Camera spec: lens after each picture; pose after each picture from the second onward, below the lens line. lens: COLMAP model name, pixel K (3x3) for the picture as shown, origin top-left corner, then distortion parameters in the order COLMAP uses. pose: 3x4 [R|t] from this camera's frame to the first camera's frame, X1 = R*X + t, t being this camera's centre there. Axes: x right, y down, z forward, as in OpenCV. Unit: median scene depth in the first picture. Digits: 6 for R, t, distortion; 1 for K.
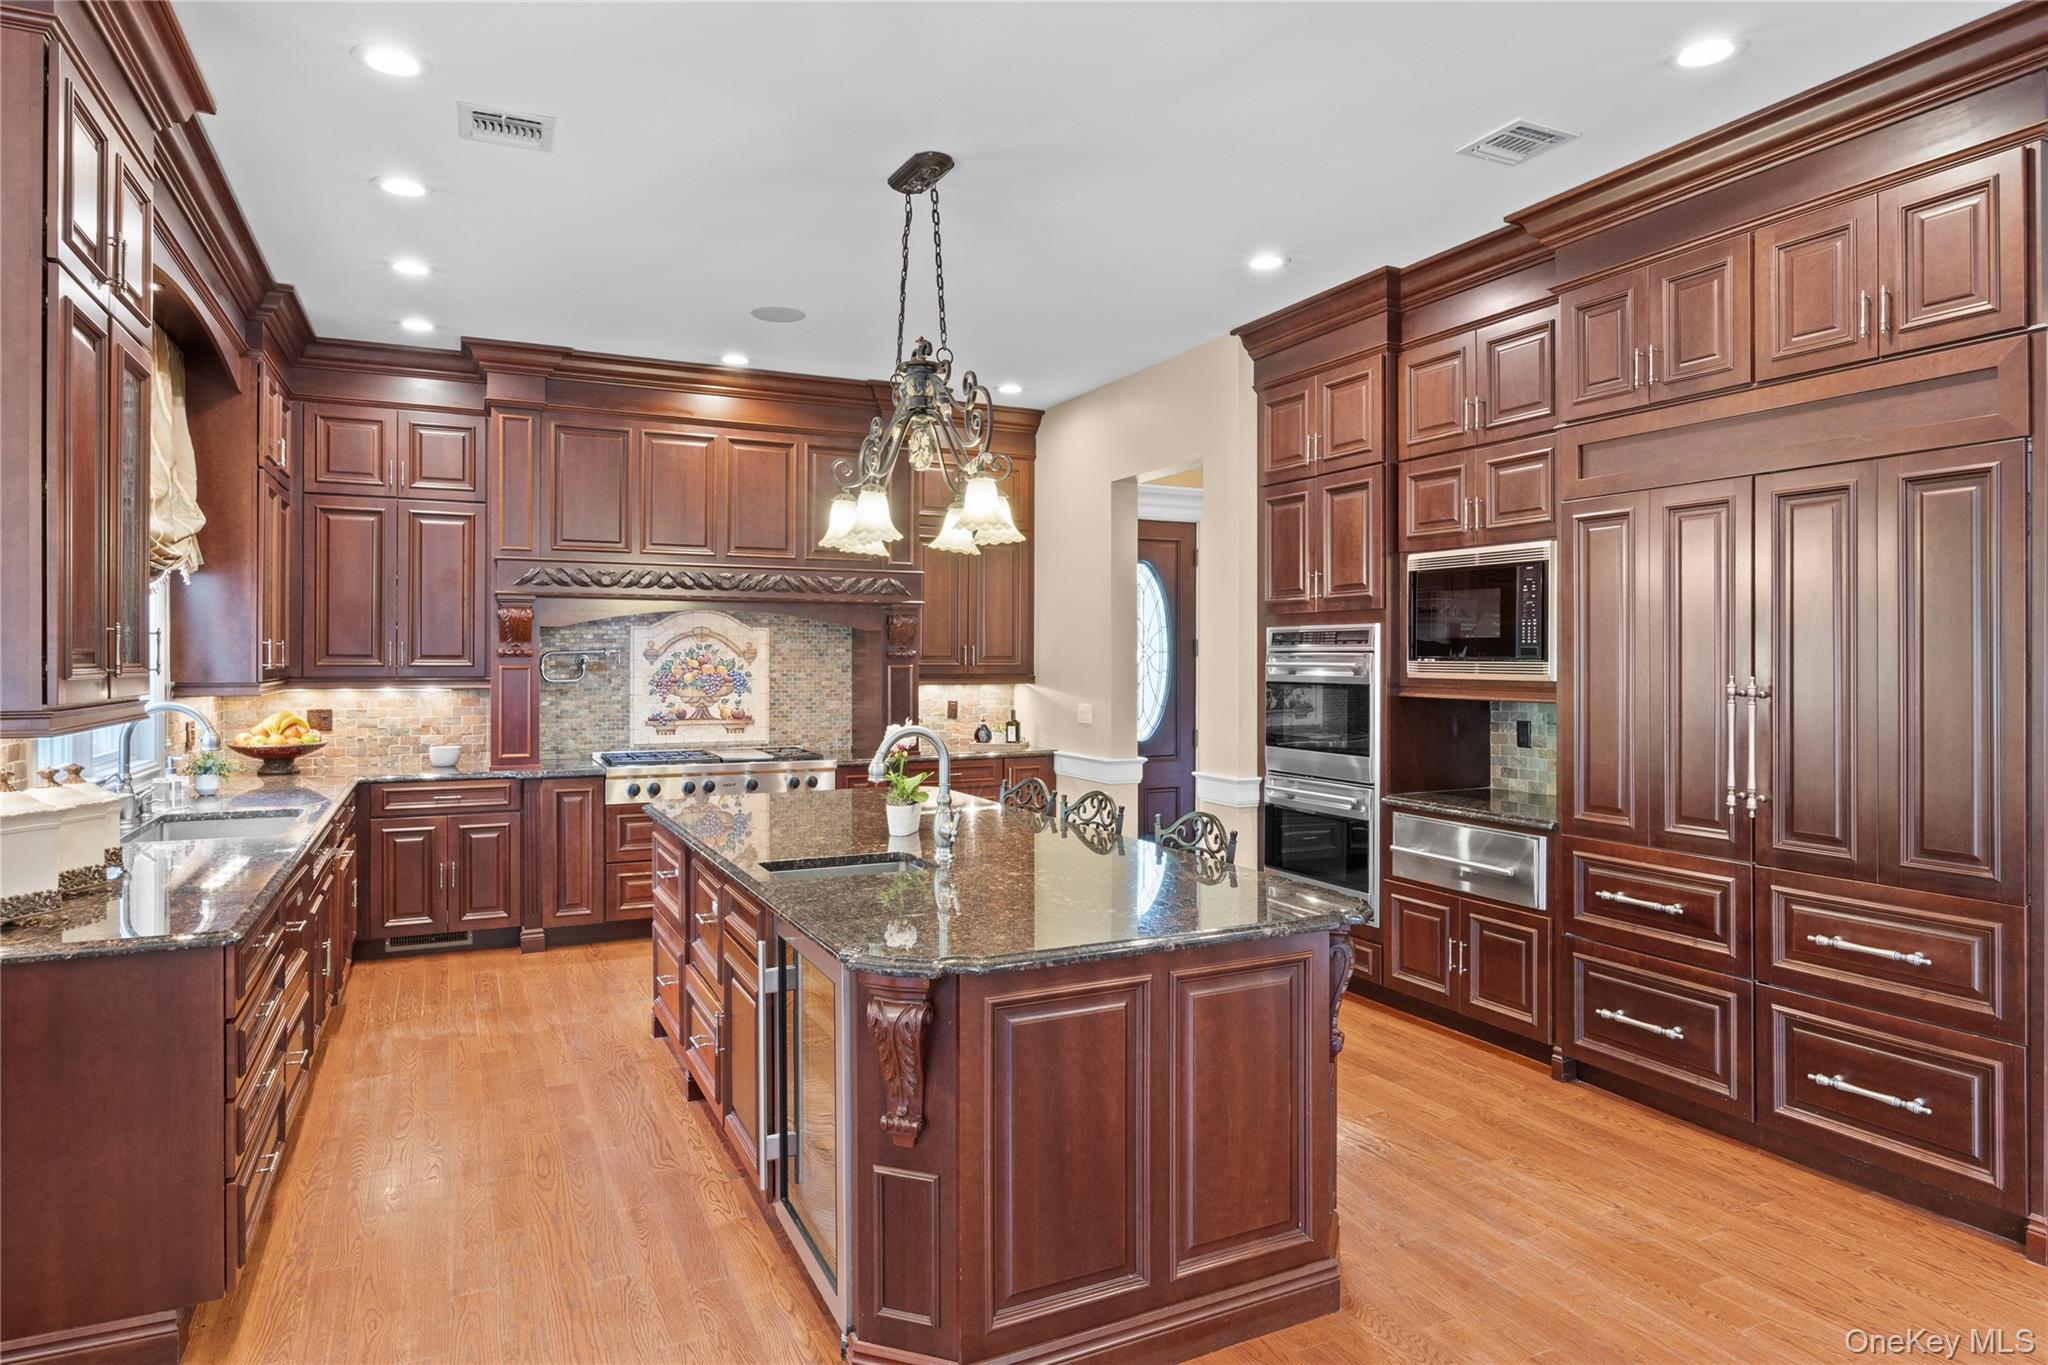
lens RADIAL K [[1198.9, 0, 1032.5], [0, 1198.9, 654.2], [0, 0, 1]] dist [-0.008427, -0.000123]
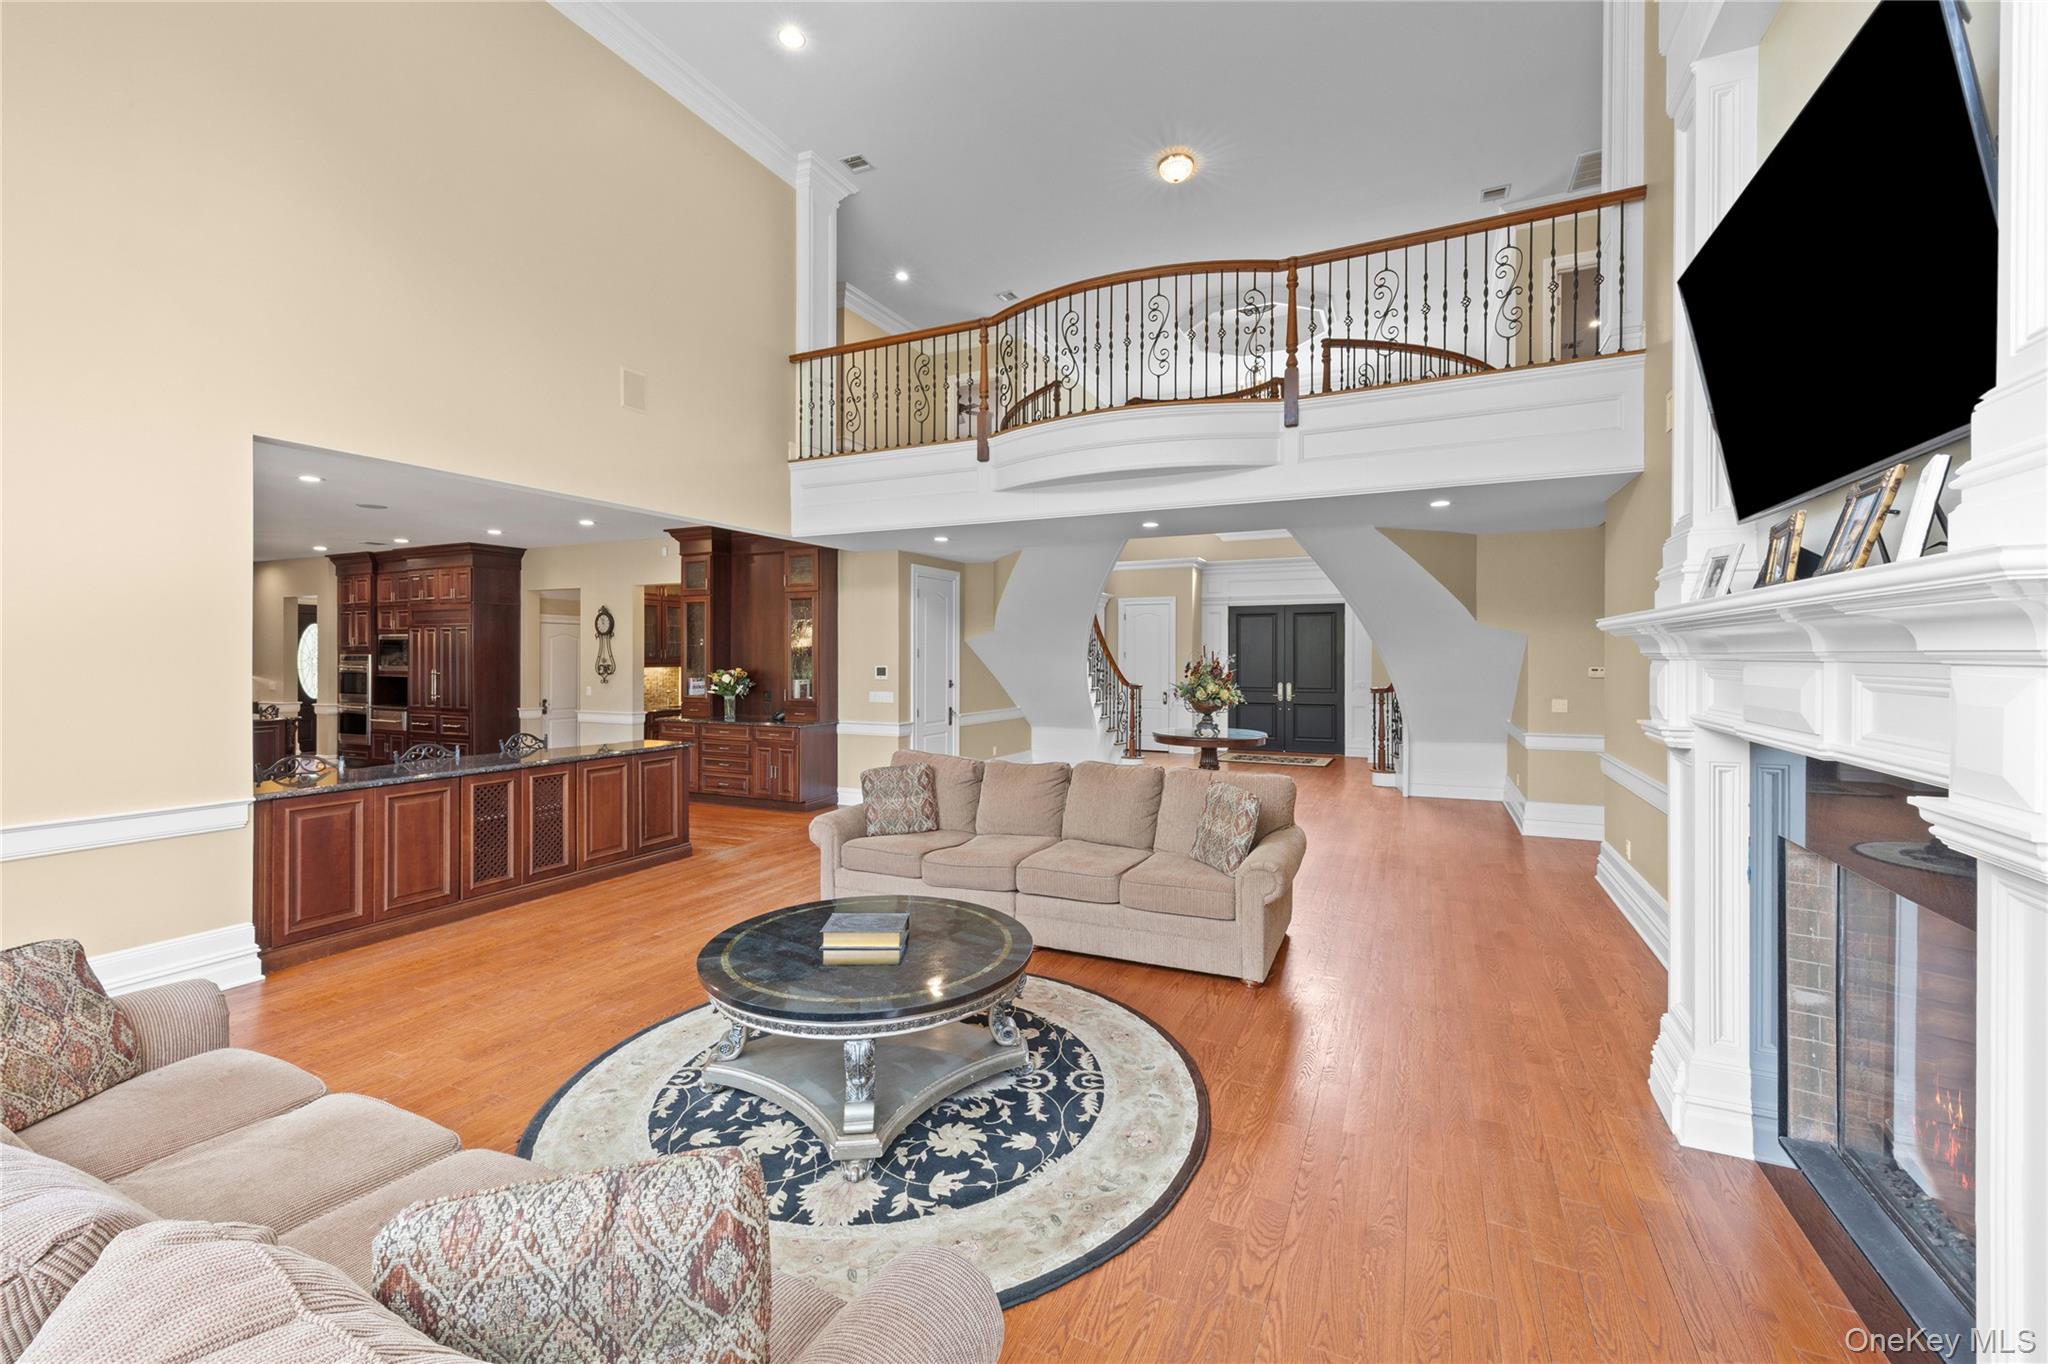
lens RADIAL K [[827.5, 0, 1029.5], [0, 827.5, 651.9], [0, 0, 1]] dist [0.004091, -0.000036]
pose [[0.778402, 0.003290, 0.627757, 0.218301], [-0.001915, 0.999994, -0.002867, -0.024417], [-0.627763, 0.001030, 0.778404, -1.614152]]
